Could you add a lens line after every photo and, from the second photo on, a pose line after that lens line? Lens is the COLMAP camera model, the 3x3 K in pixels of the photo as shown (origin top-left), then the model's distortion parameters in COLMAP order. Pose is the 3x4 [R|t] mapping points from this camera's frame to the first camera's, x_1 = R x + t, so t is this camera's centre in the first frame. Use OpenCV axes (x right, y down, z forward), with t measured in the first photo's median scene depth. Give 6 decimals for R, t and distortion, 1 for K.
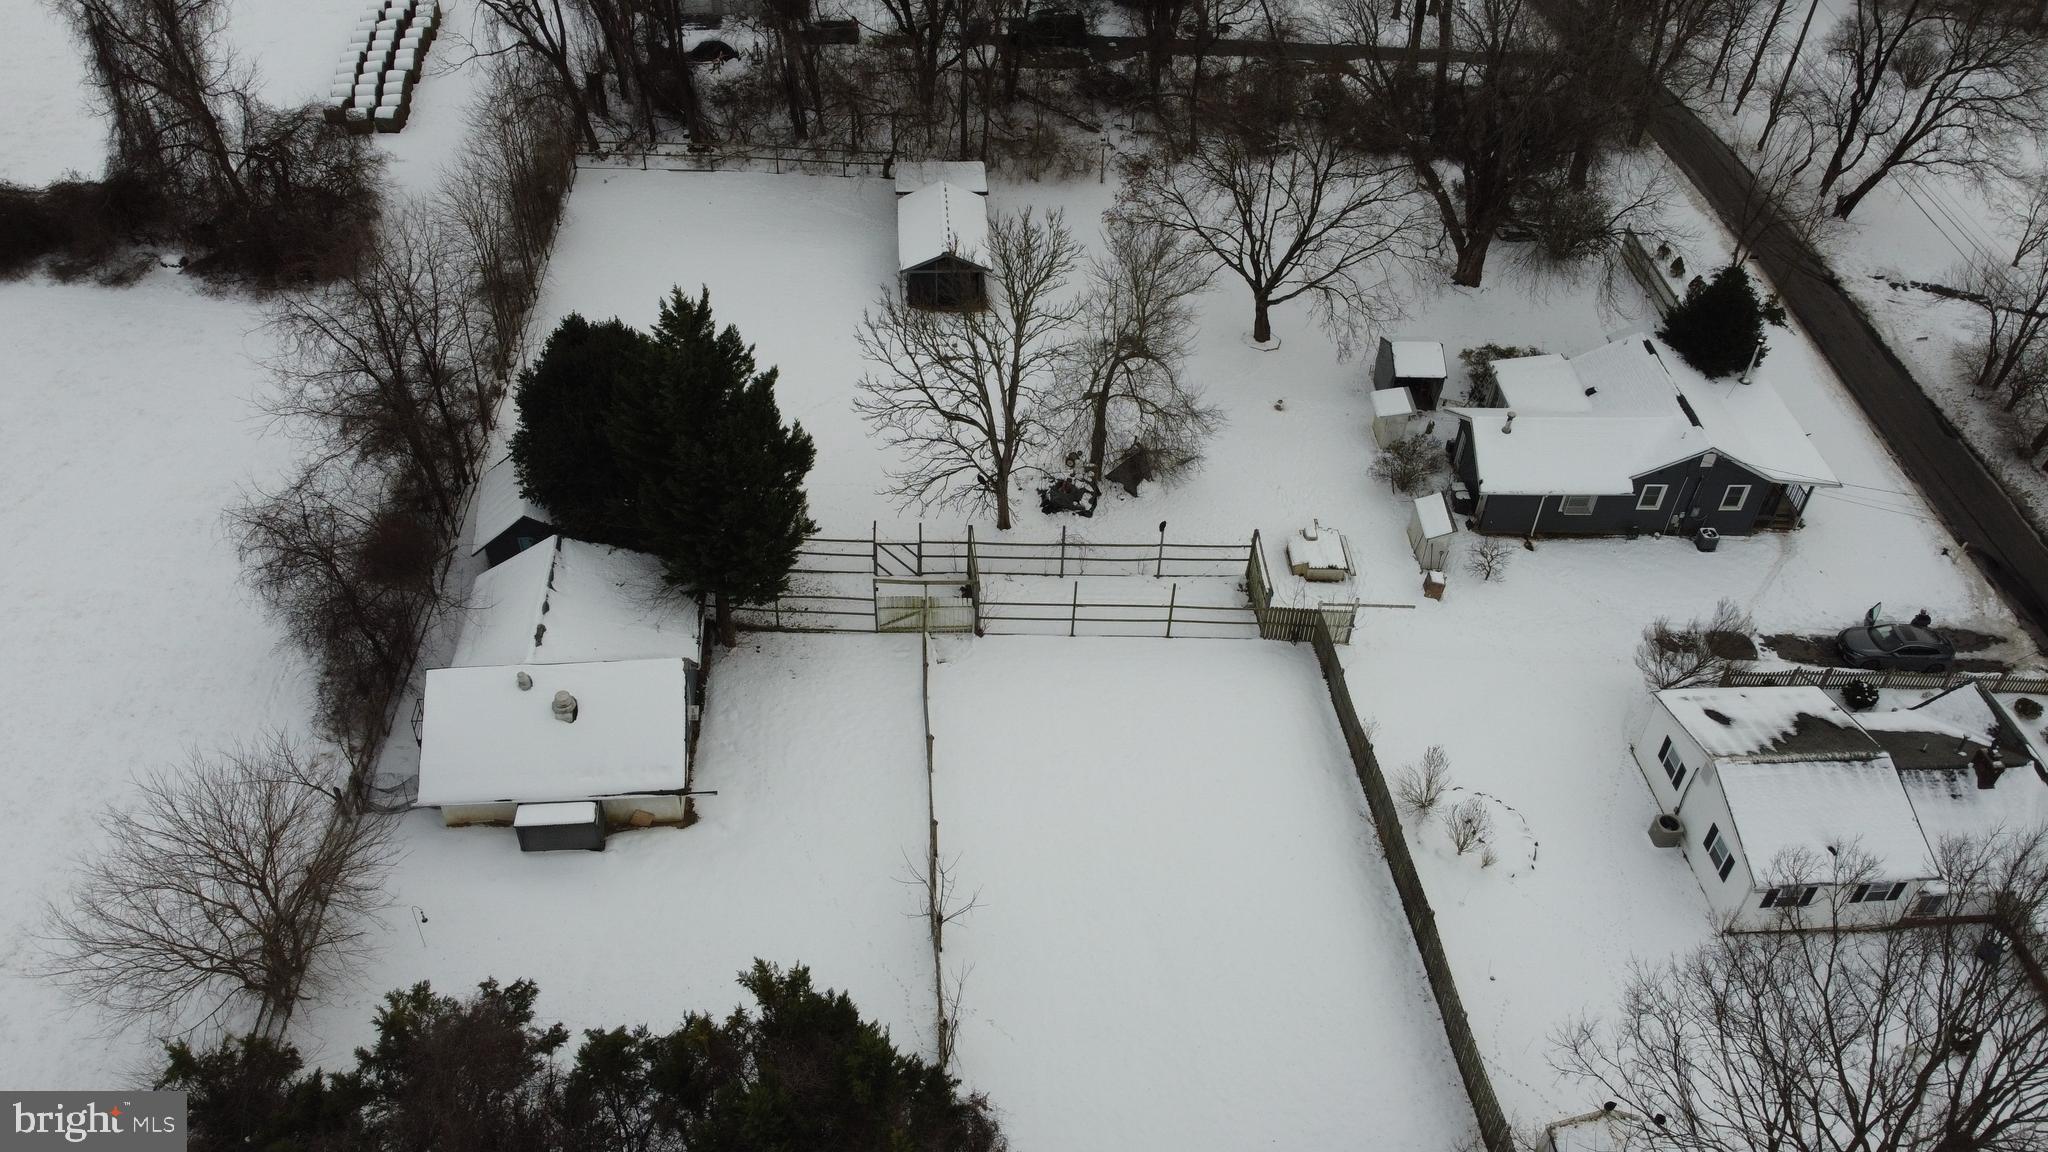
lens RADIAL K [[1539.9, 0, 1011.9], [0, 1539.9, 558.7], [0, 0, 1]] dist [0.009751, -0.023332]
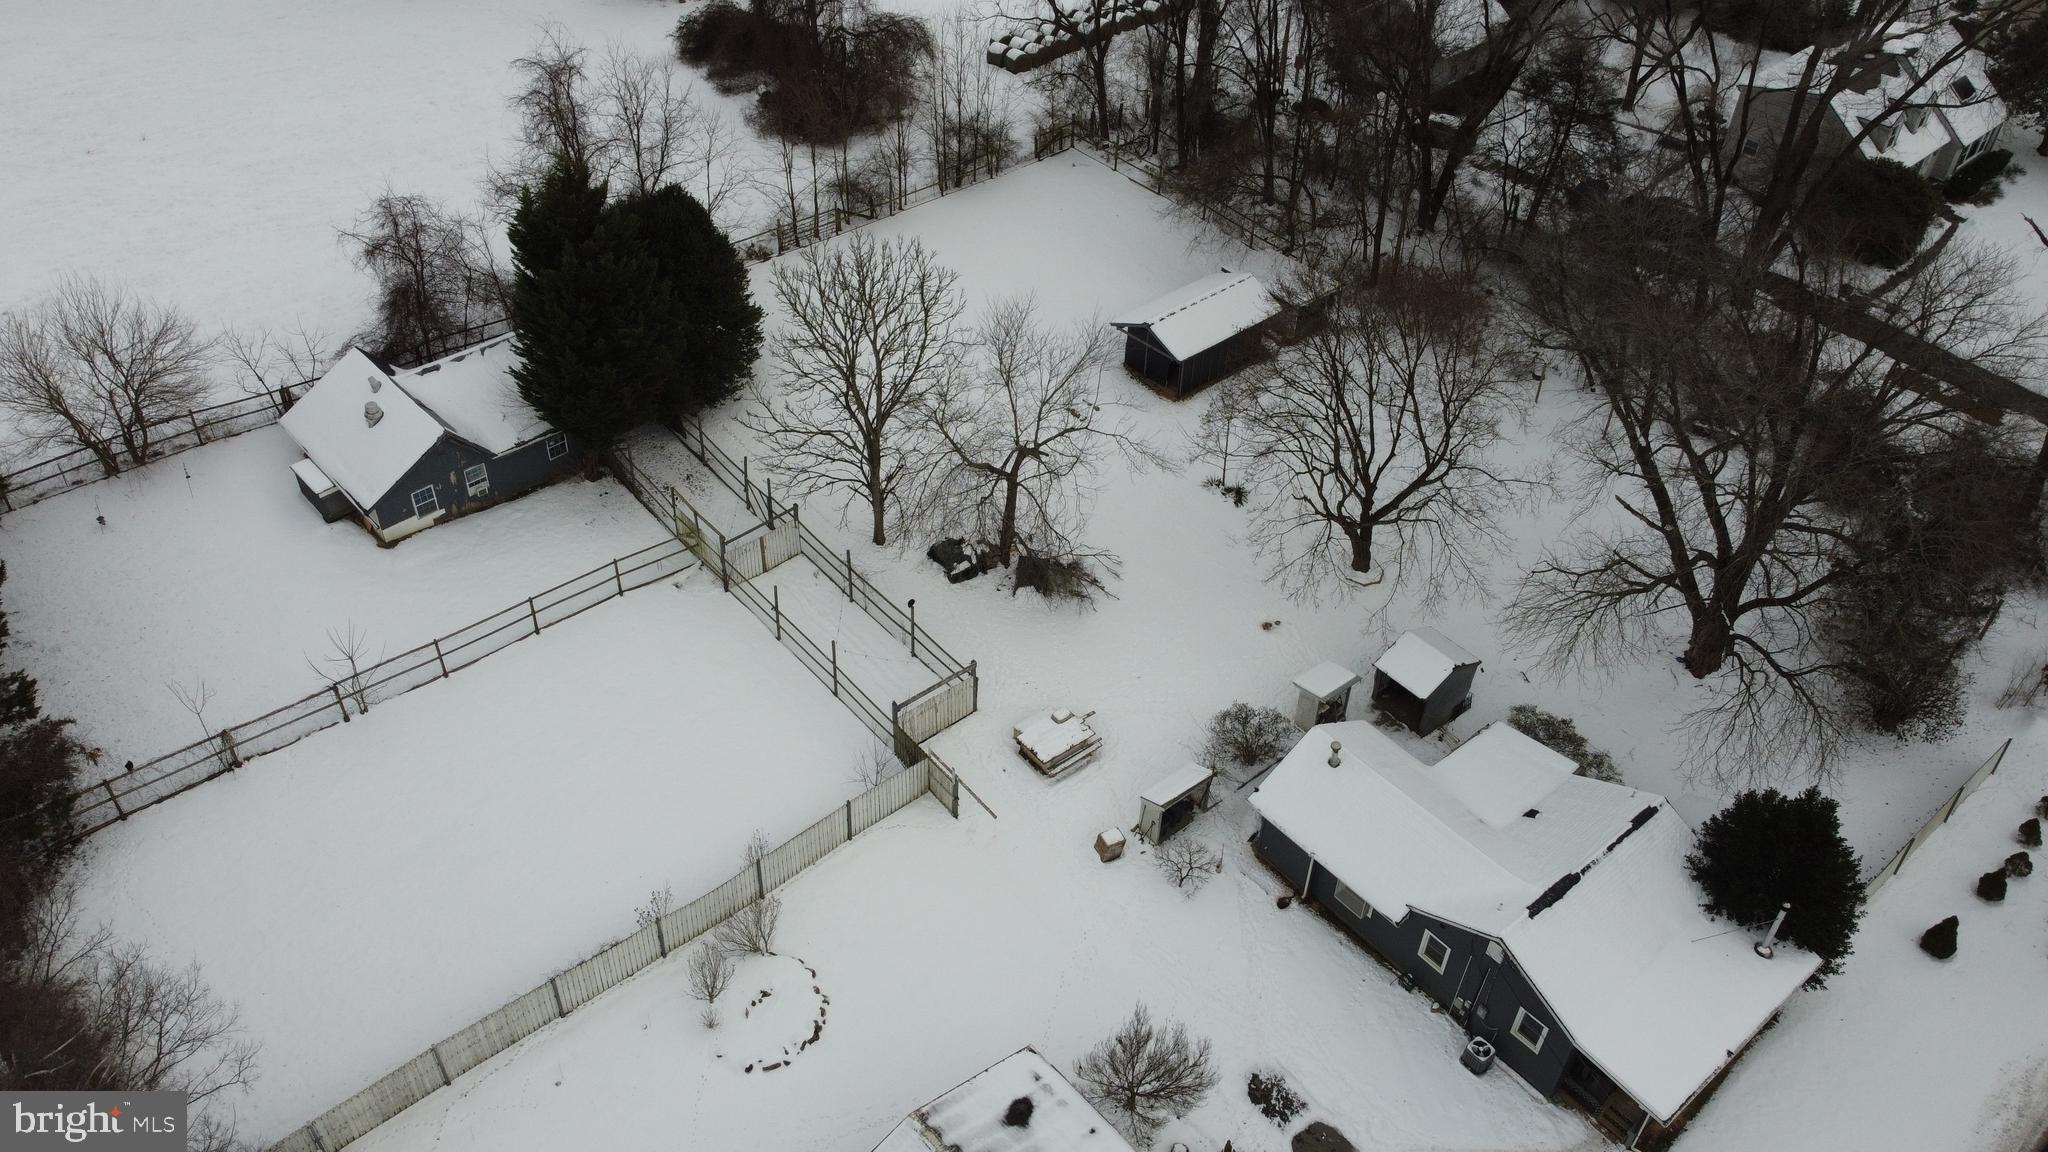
lens RADIAL K [[1539.9, 0, 1011.9], [0, 1539.9, 558.7], [0, 0, 1]] dist [0.009751, -0.023332]
pose [[0.606512, 0.494403, -0.622663, 0.663684], [-0.518183, 0.839777, 0.162053, -0.214417], [0.603018, 0.224367, 0.765526, 0.277035]]
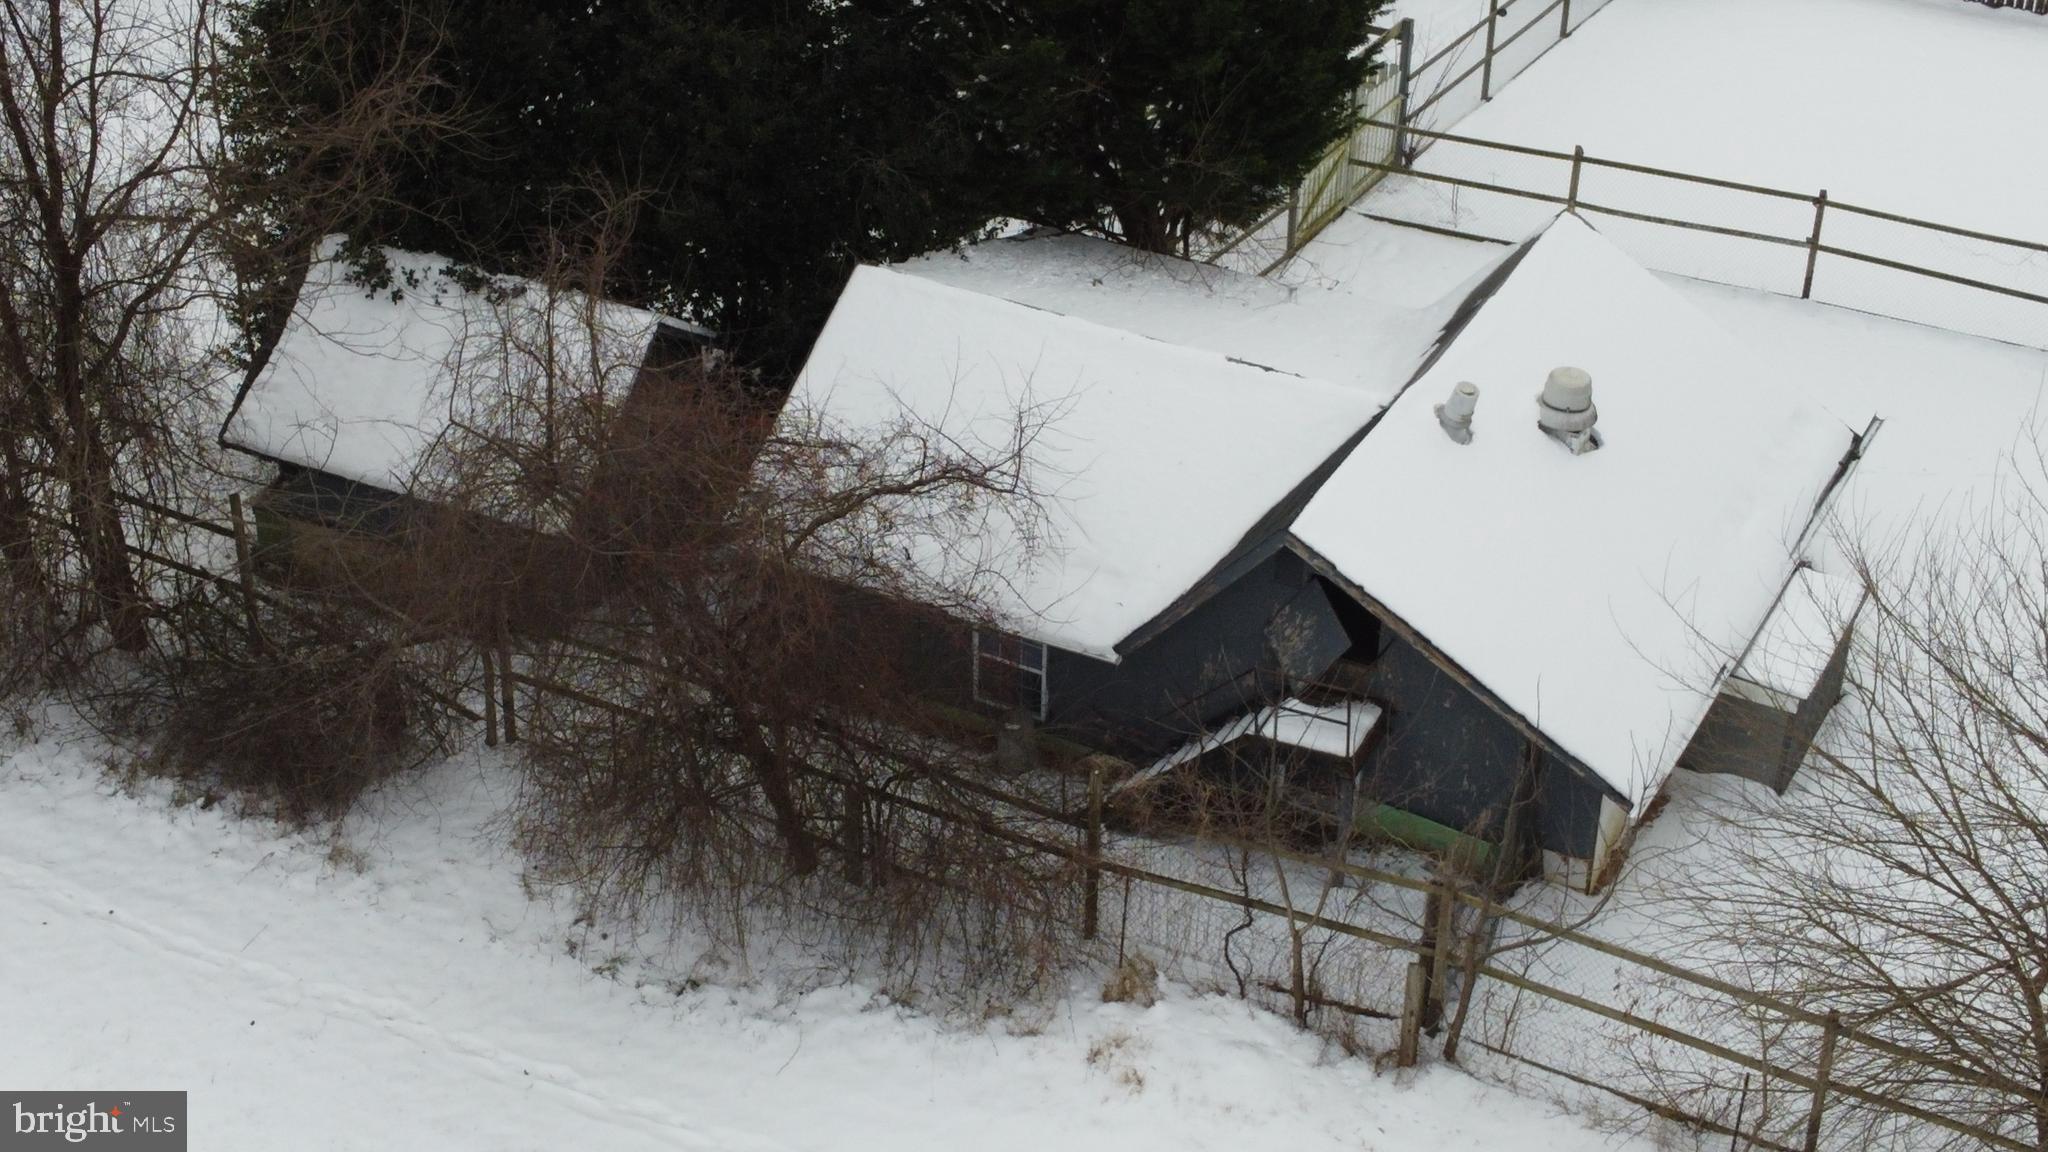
lens RADIAL K [[2907.8, 0, 988.7], [0, 2907.8, 574.9], [0, 0, 1]] dist [0.054798, 0.039138]
pose [[0.555903, -0.472010, 0.684235, -0.617585], [0.550137, 0.825990, 0.122841, -0.018312], [-0.623153, 0.308136, 0.718841, 0.472574]]
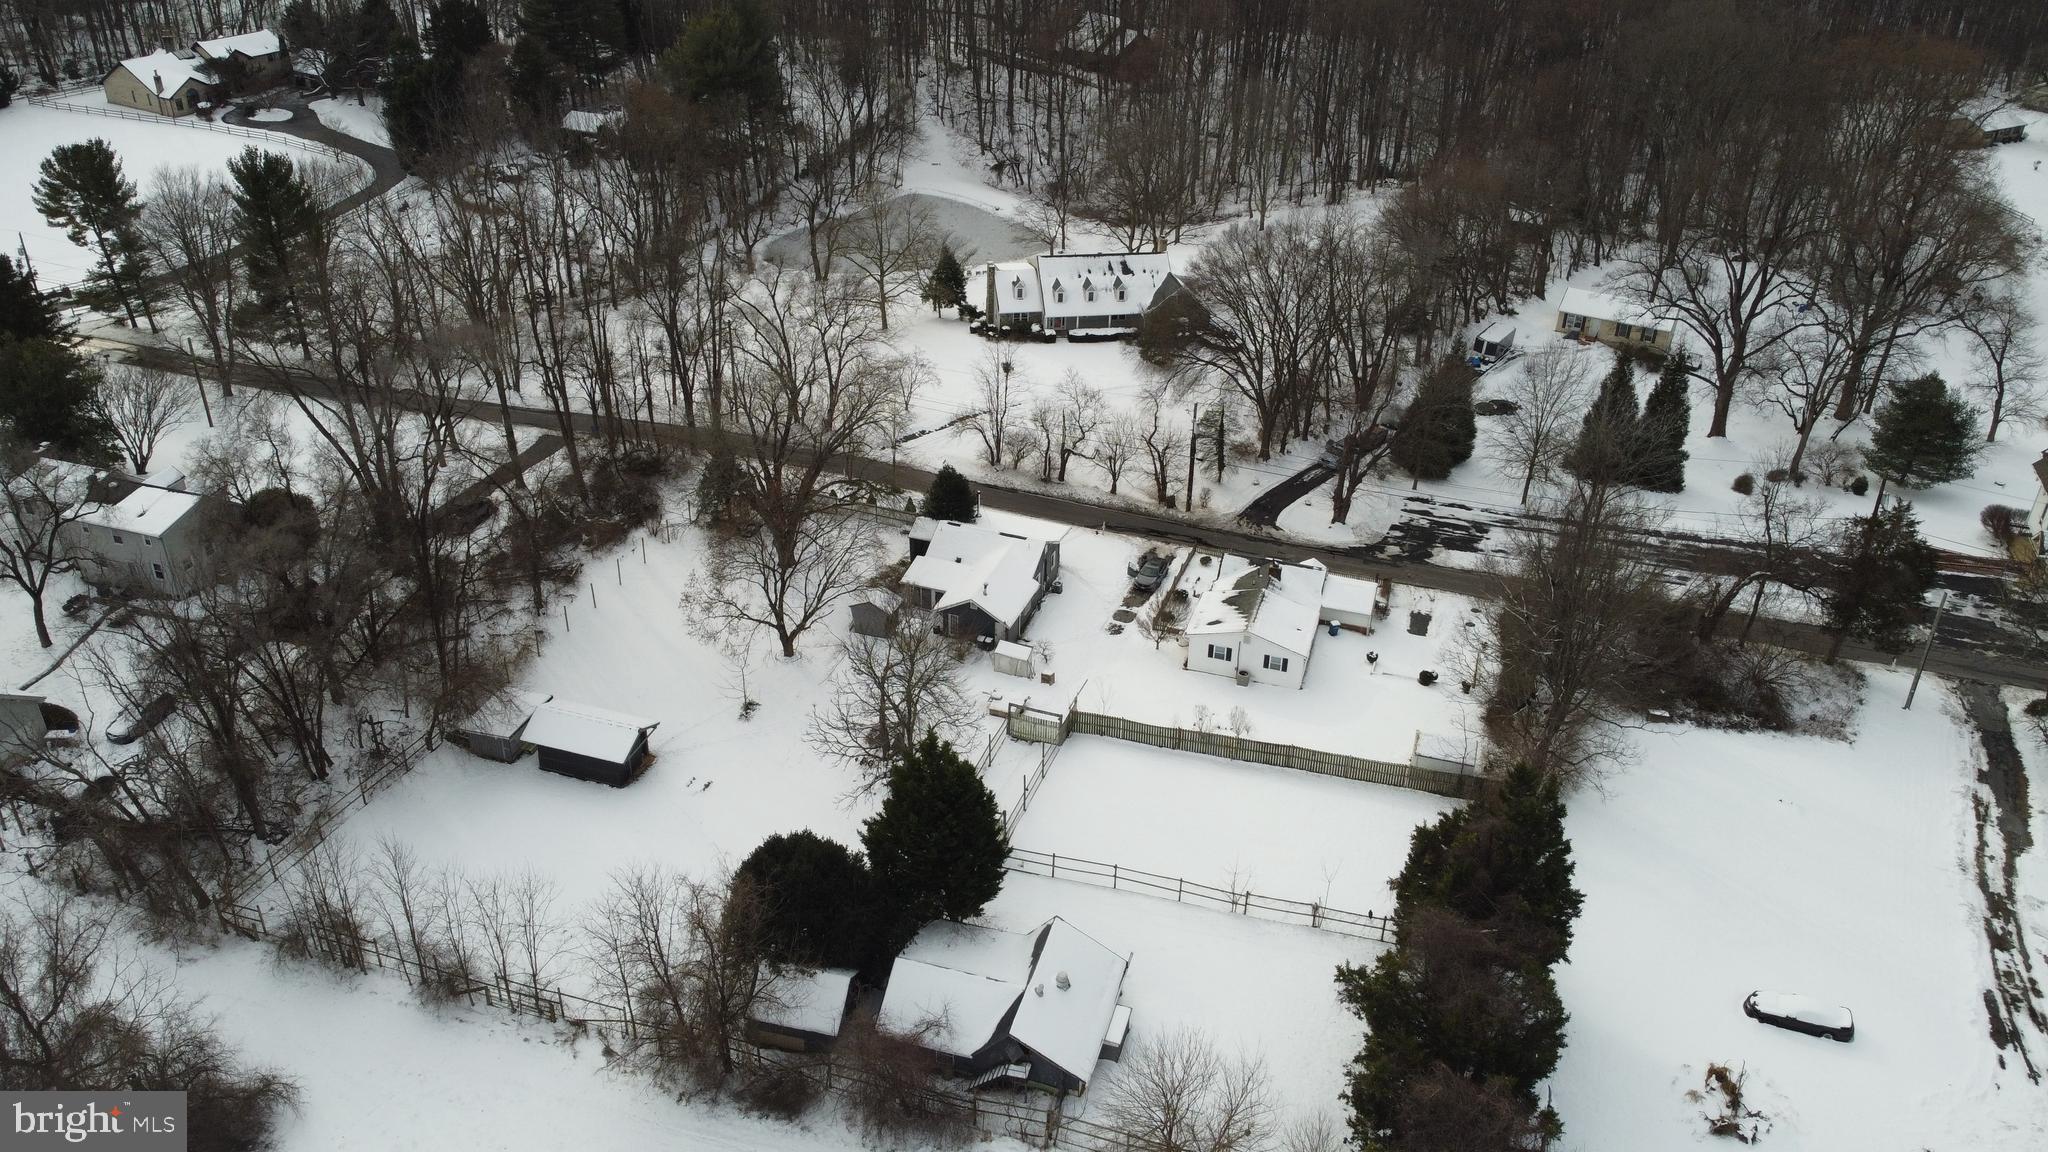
lens RADIAL K [[1539.9, 0, 1011.9], [0, 1539.9, 558.7], [0, 0, 1]] dist [0.009751, -0.023332]
pose [[0.375572, -0.479719, 0.792979, -0.997327], [0.601115, 0.777324, 0.185547, -0.412040], [-0.705412, 0.406986, 0.580308, -0.019574]]
